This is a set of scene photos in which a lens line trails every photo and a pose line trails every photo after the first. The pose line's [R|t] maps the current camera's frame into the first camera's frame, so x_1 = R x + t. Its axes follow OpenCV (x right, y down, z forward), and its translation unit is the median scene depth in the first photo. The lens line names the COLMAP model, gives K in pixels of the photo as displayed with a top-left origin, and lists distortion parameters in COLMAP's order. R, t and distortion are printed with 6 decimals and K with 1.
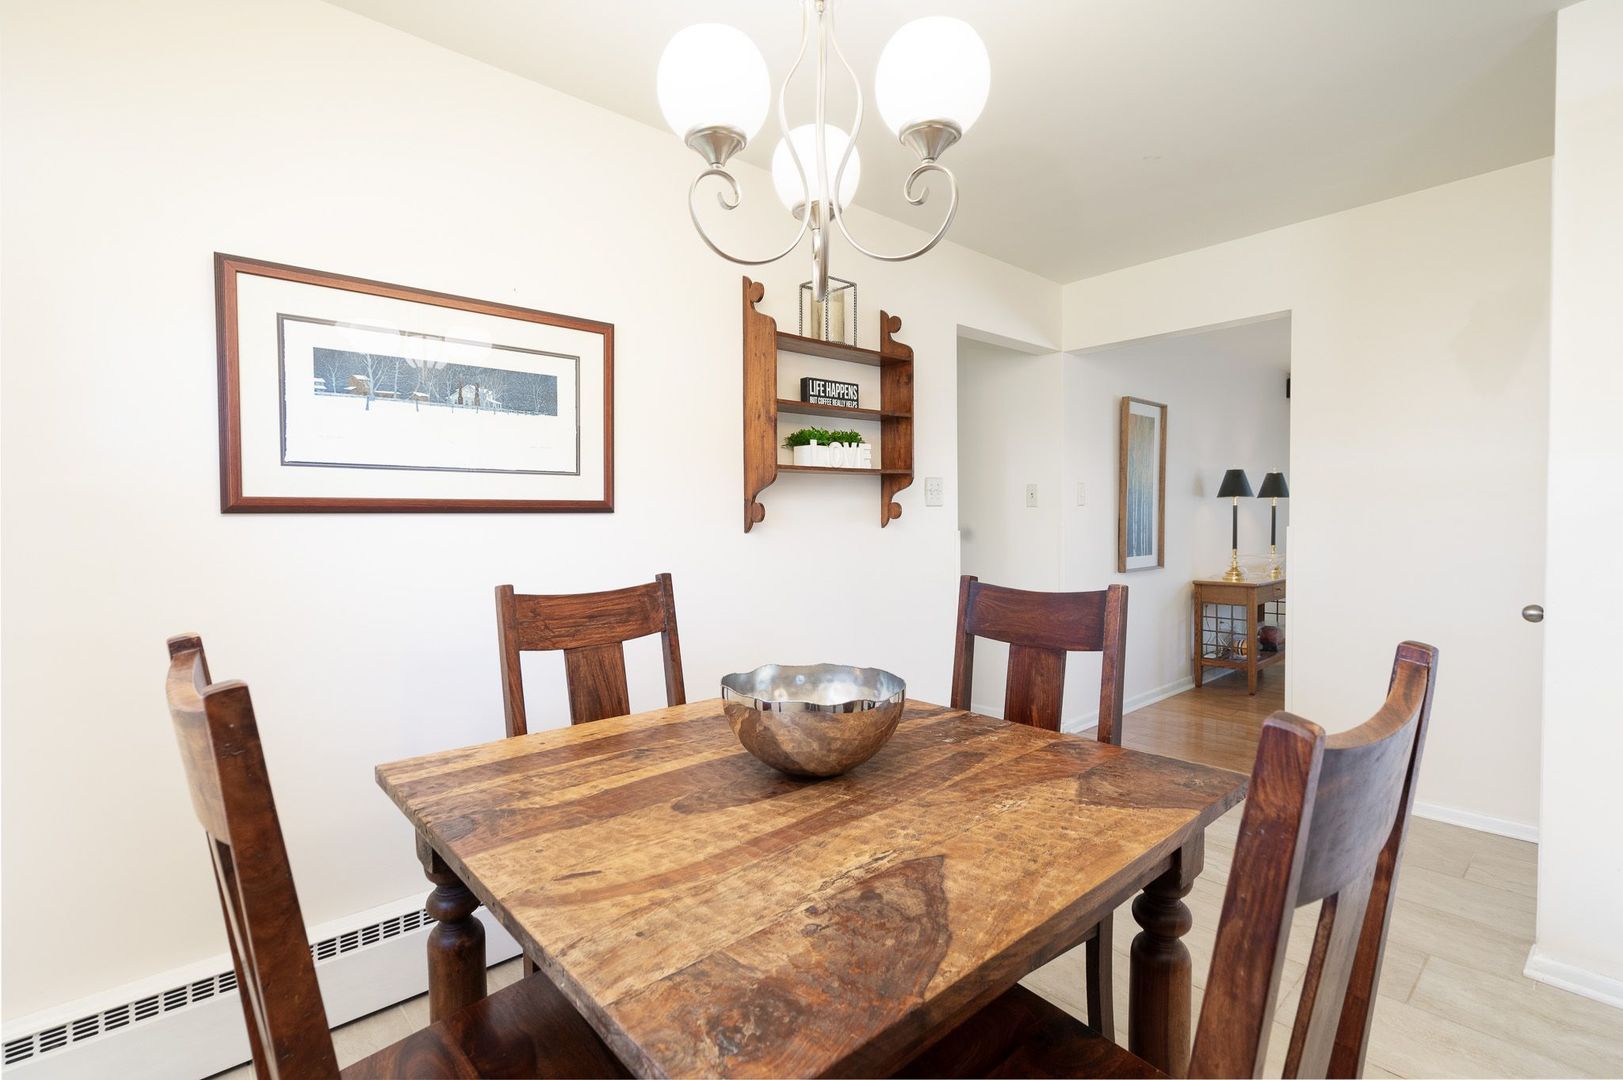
lens RADIAL K [[749.9, 0, 816.0], [0, 749.9, 539.7], [0, 0, 1]] dist [0.009641, -0.001986]
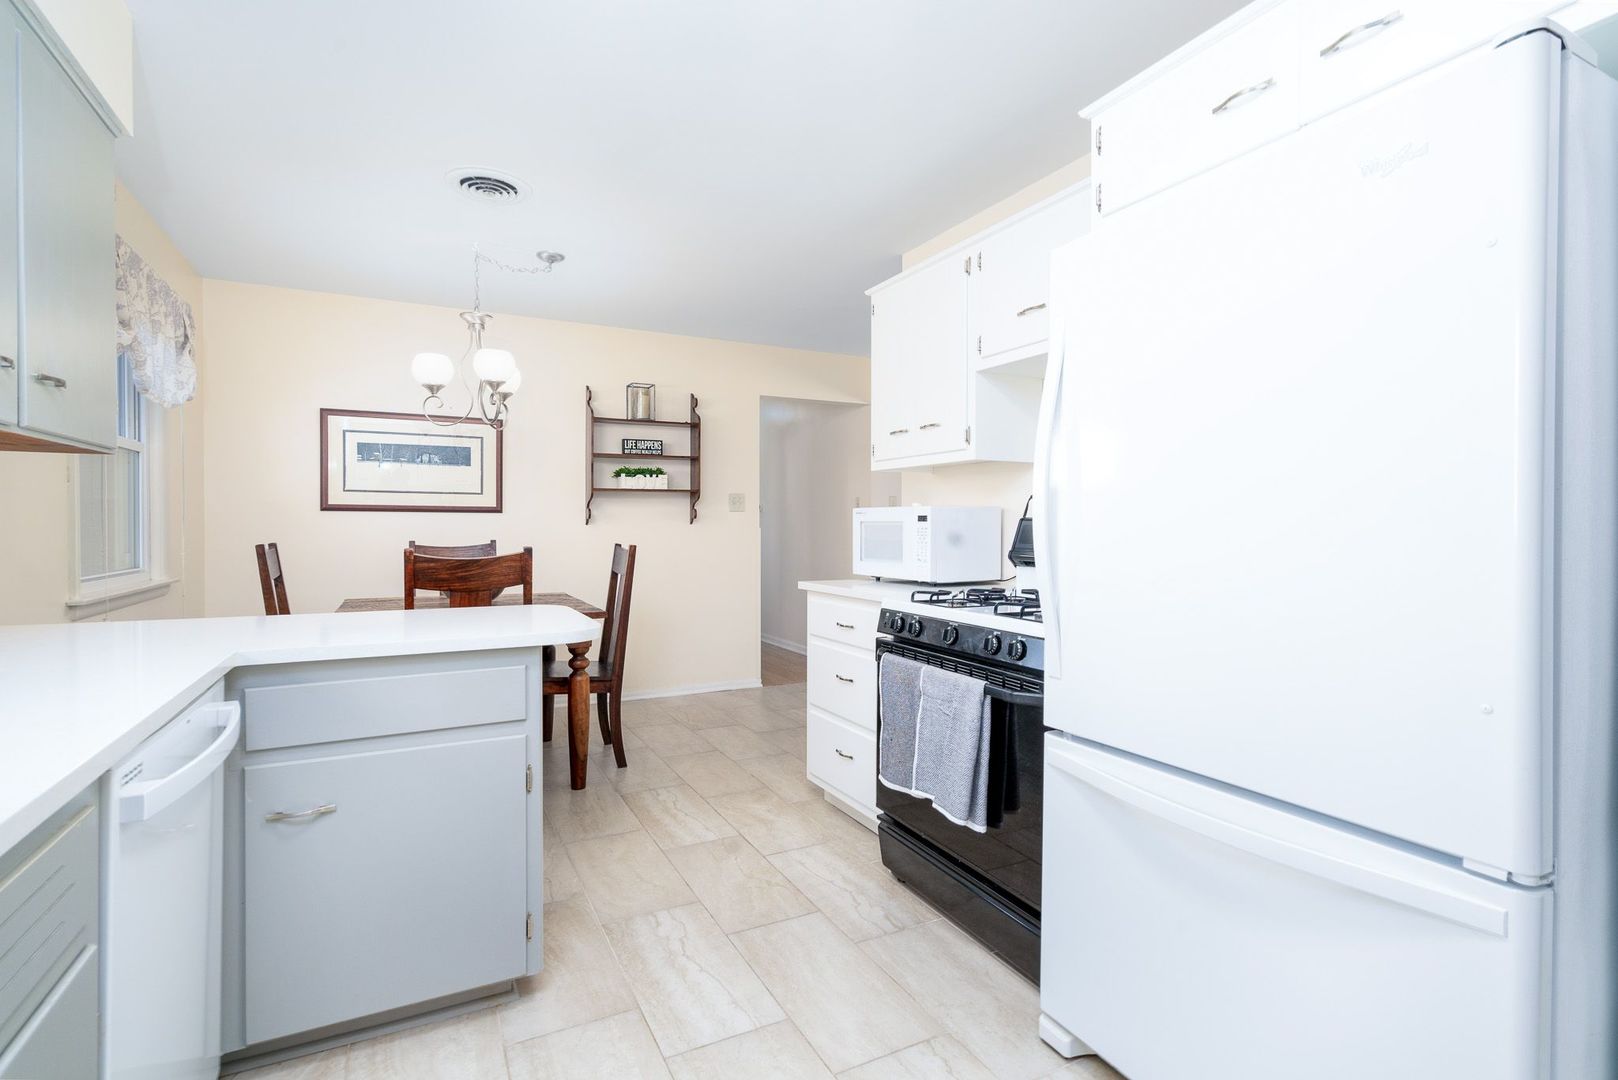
lens RADIAL K [[747.6, 0, 805.5], [0, 747.6, 530.6], [0, 0, 1]] dist [0.009641, -0.001986]
pose [[0.969882, 0.010475, -0.243351, 1.046742], [-0.016591, 0.999596, -0.023096, 0.046384], [0.243011, 0.026437, 0.969663, -0.774398]]
